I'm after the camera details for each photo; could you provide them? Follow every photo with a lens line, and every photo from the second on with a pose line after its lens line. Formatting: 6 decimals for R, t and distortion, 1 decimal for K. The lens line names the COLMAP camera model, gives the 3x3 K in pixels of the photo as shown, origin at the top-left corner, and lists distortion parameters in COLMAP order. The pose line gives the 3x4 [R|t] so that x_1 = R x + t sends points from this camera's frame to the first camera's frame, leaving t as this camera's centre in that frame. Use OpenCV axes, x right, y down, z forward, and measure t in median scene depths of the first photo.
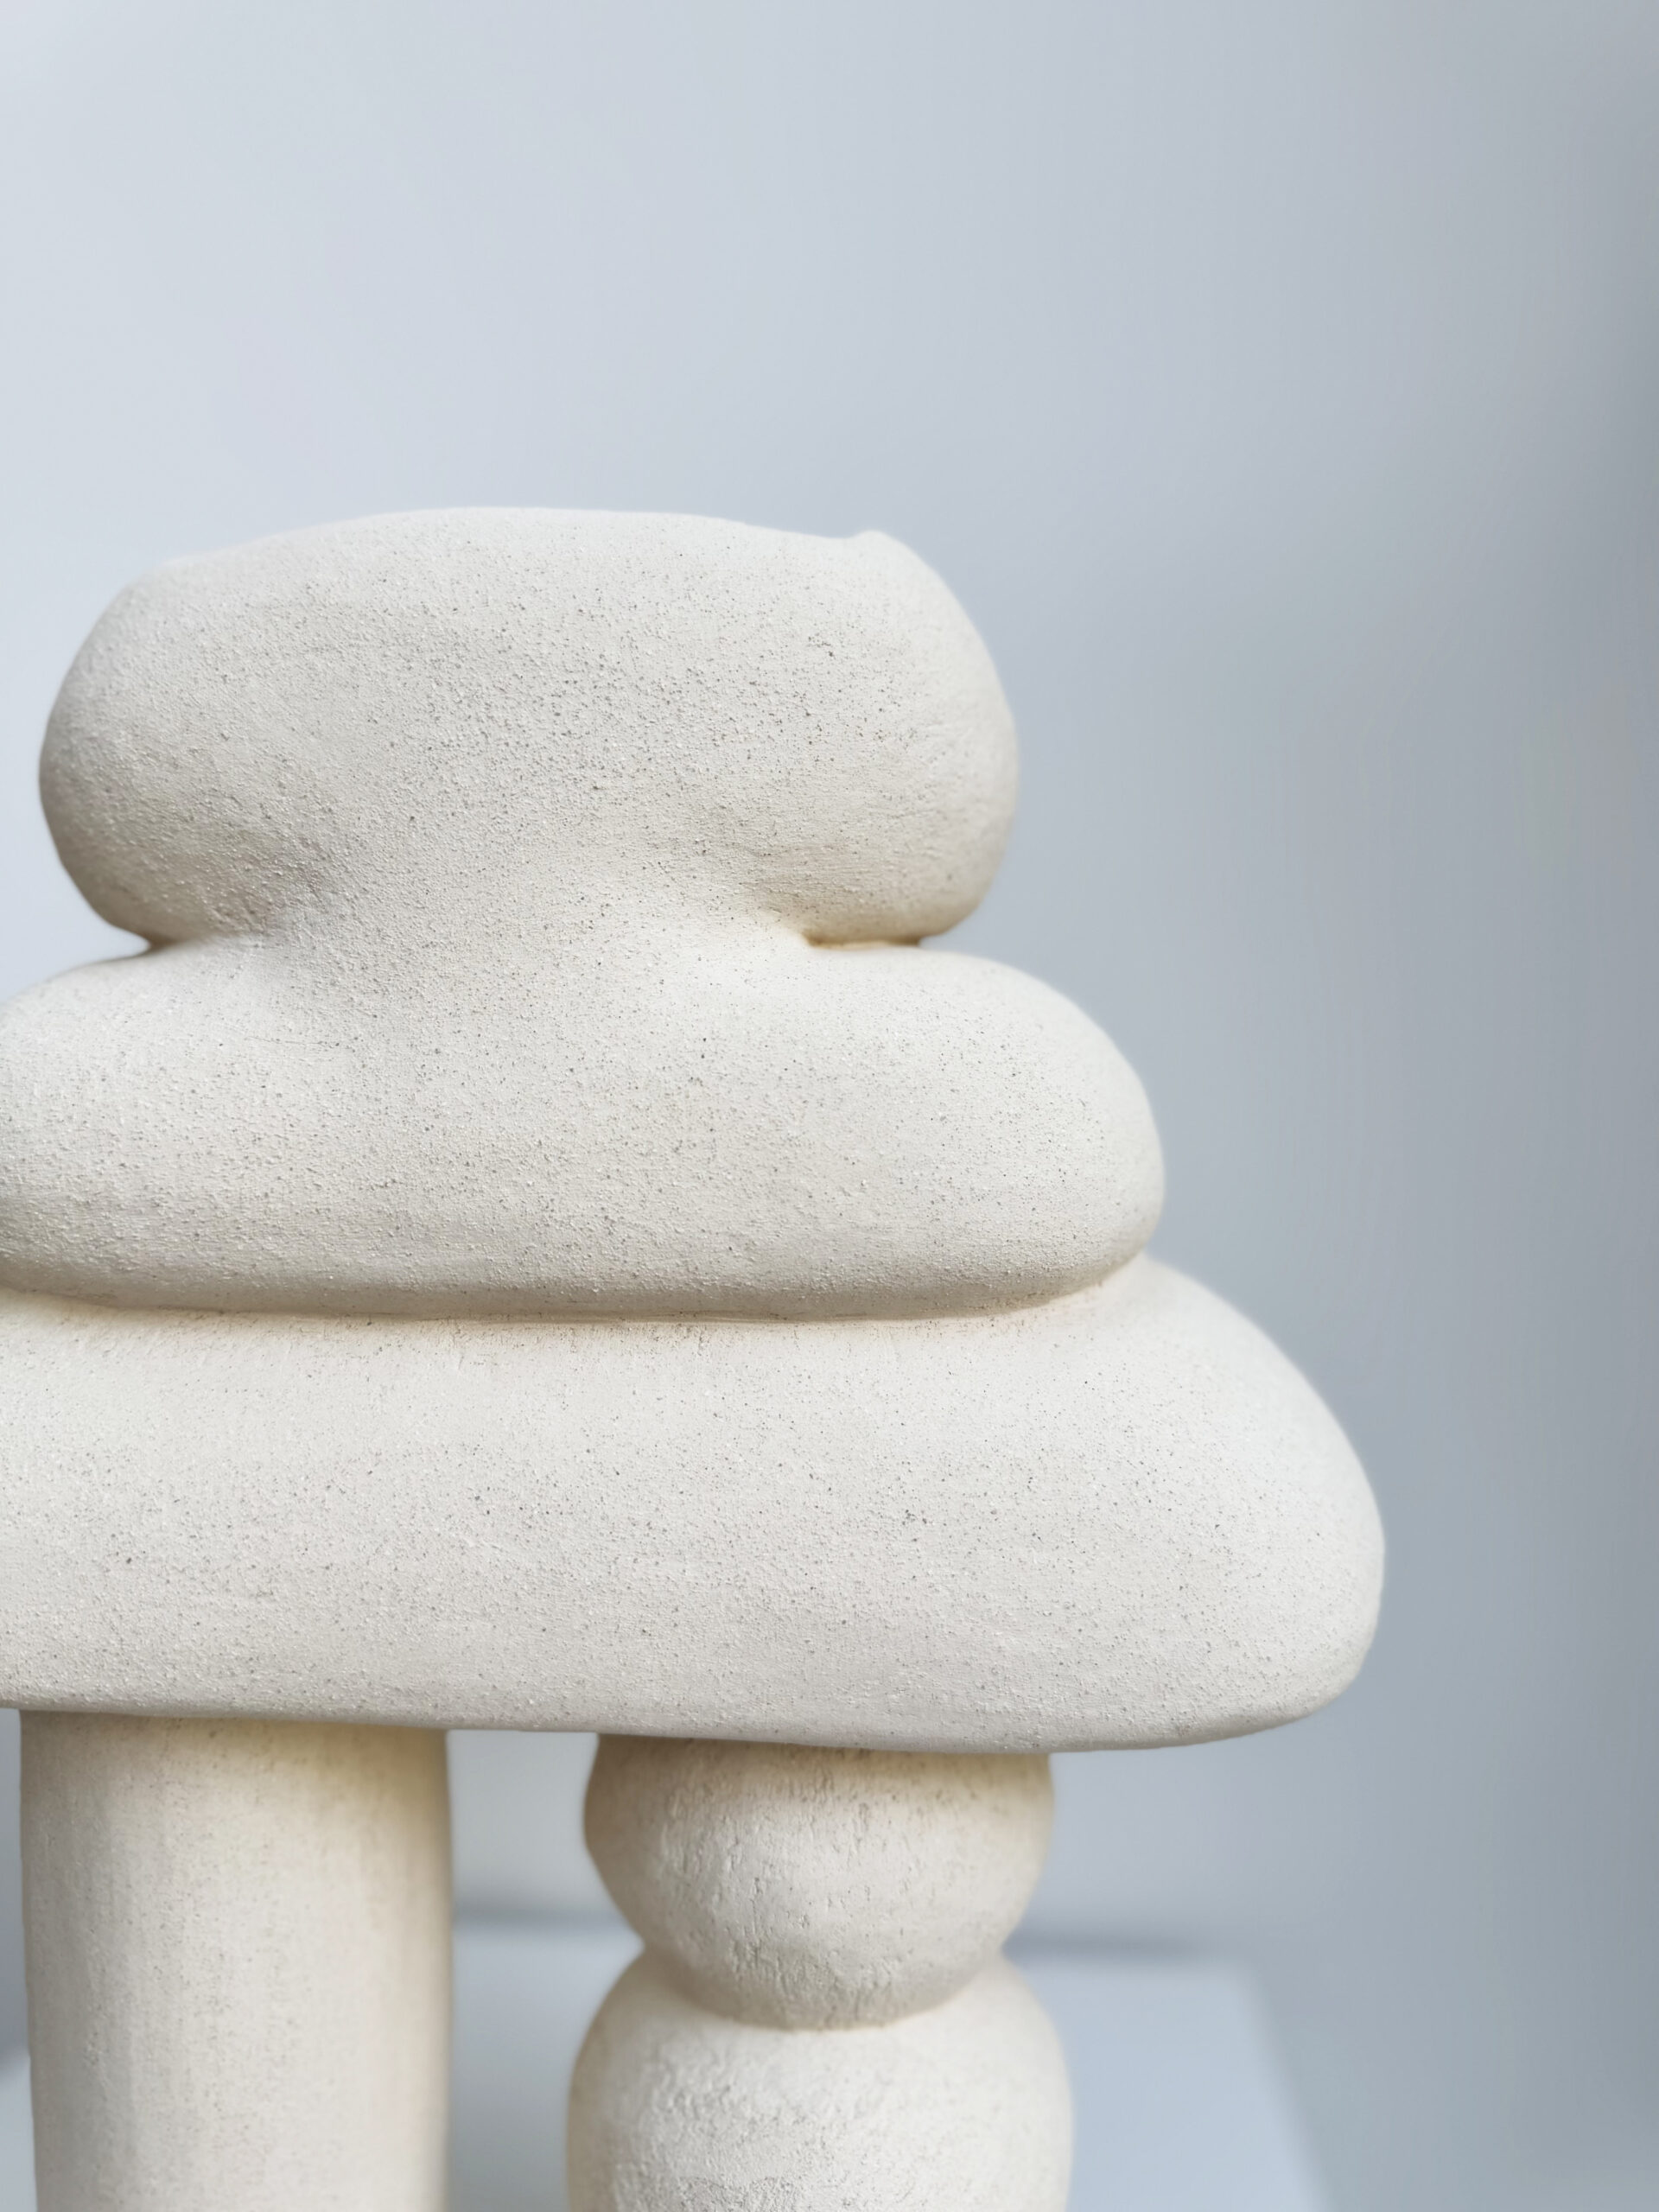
lens RADIAL K [[1566.4, 0, 842.6], [0, 1566.4, 1116.5], [0, 0, 1]] dist [-0.022696, -0.011496]
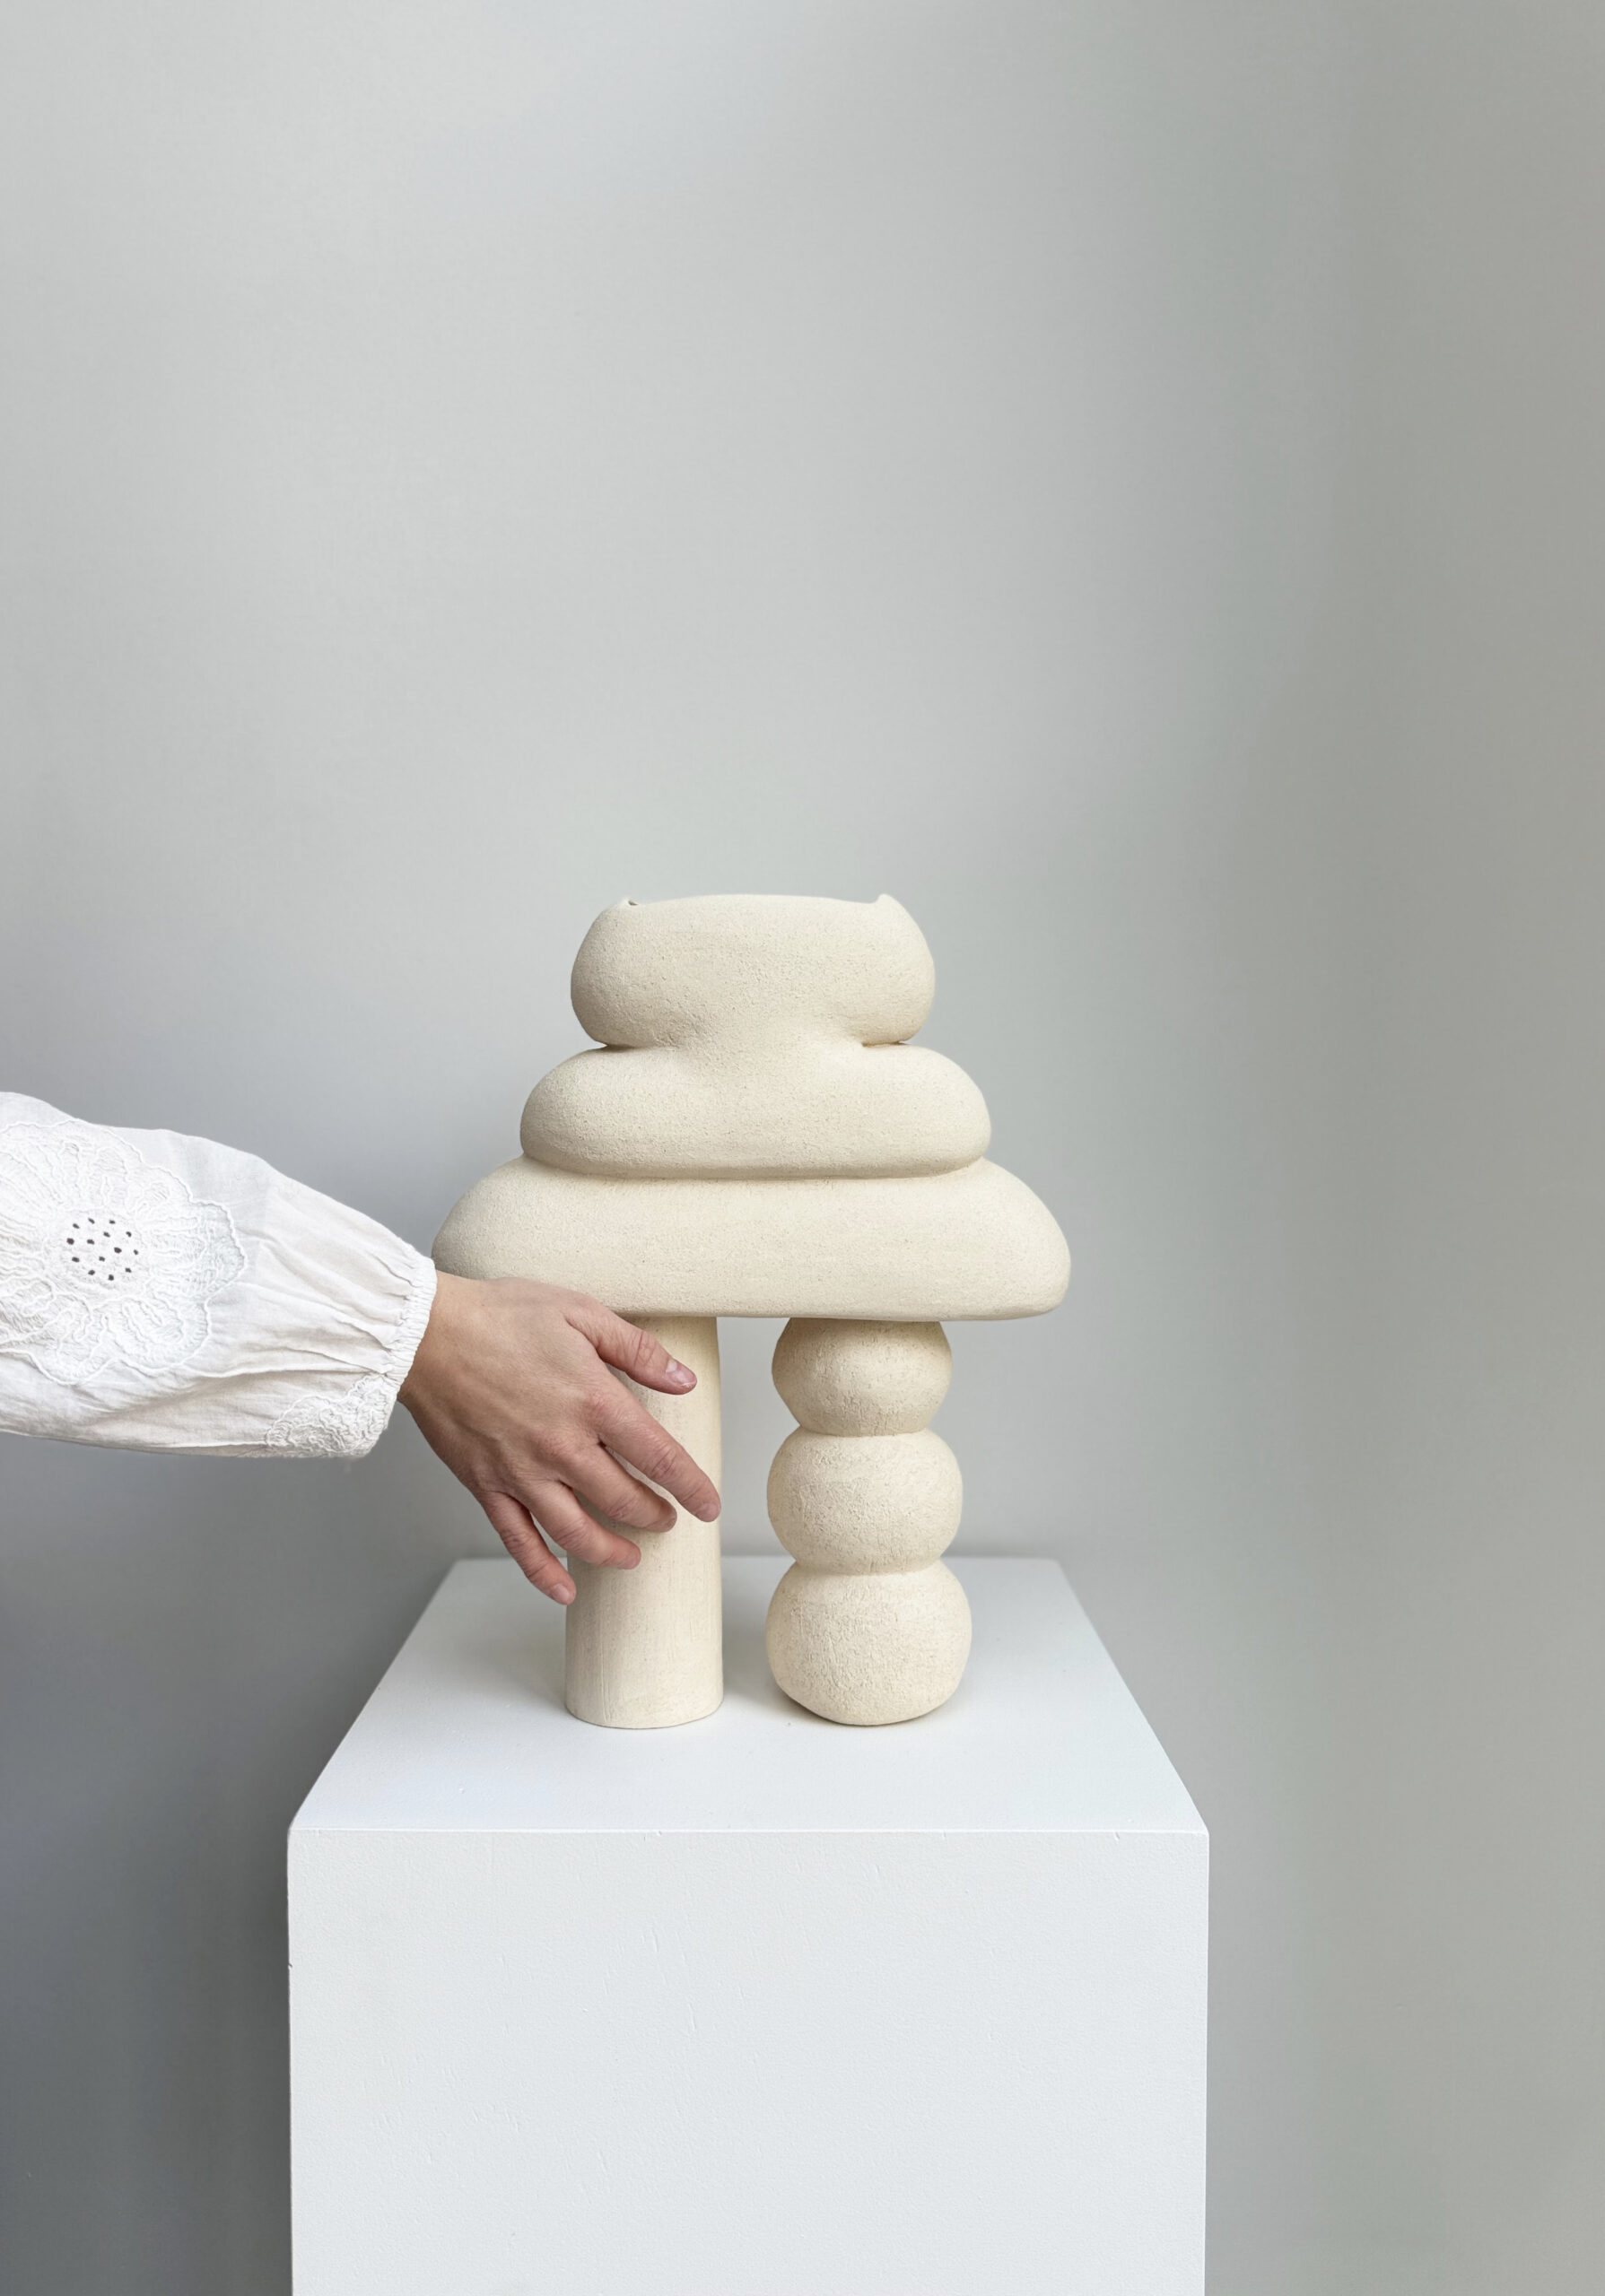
lens RADIAL K [[1635.0, 0, 793.3], [0, 1635.0, 1135.4], [0, 0, 1]] dist [0.001293, 0.000185]
pose [[0.997671, -0.012142, 0.067115, -0.365649], [0.011371, 0.999865, 0.011850, 0.012336], [-0.067250, -0.011059, 0.997675, -2.025392]]
